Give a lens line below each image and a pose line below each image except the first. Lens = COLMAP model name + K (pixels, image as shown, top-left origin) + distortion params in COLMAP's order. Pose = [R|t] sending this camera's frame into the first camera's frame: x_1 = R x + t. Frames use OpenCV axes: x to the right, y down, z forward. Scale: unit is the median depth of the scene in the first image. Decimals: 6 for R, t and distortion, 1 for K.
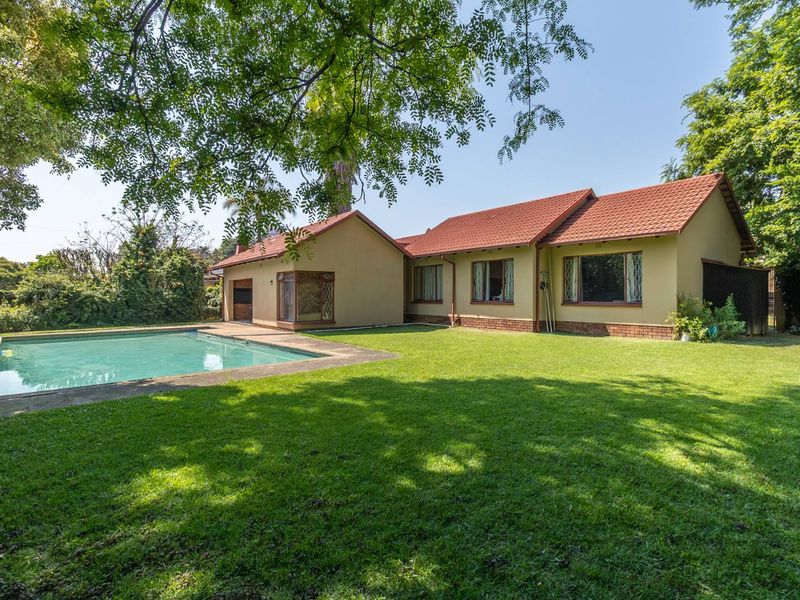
lens RADIAL K [[418.8, 0, 405.4], [0, 418.8, 301.2], [0, 0, 1]] dist [-0.004000, -0.000875]
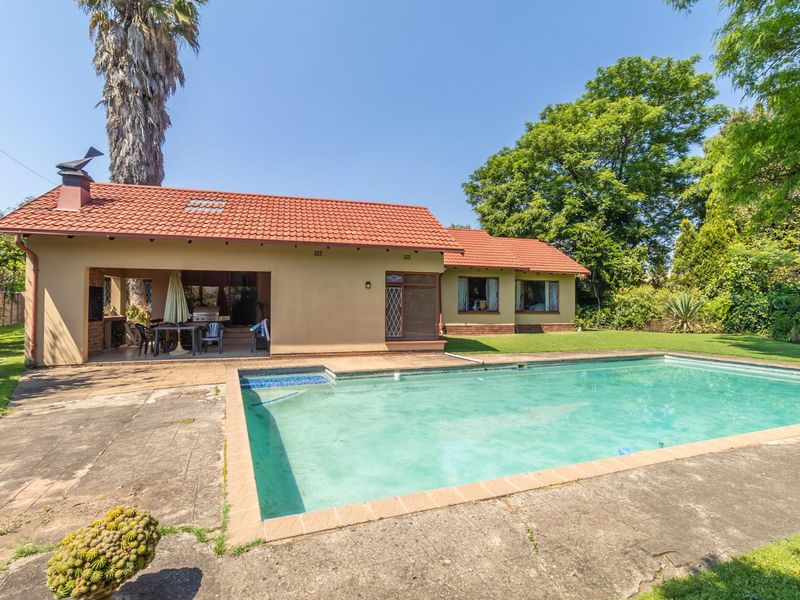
lens RADIAL K [[418.8, 0, 405.4], [0, 418.8, 301.2], [0, 0, 1]] dist [-0.004000, -0.000875]
pose [[0.345121, 0.013053, 0.938468, -1.043763], [-0.000214, 0.999904, -0.013828, -0.011778], [-0.938558, 0.004571, 0.345090, 0.818061]]
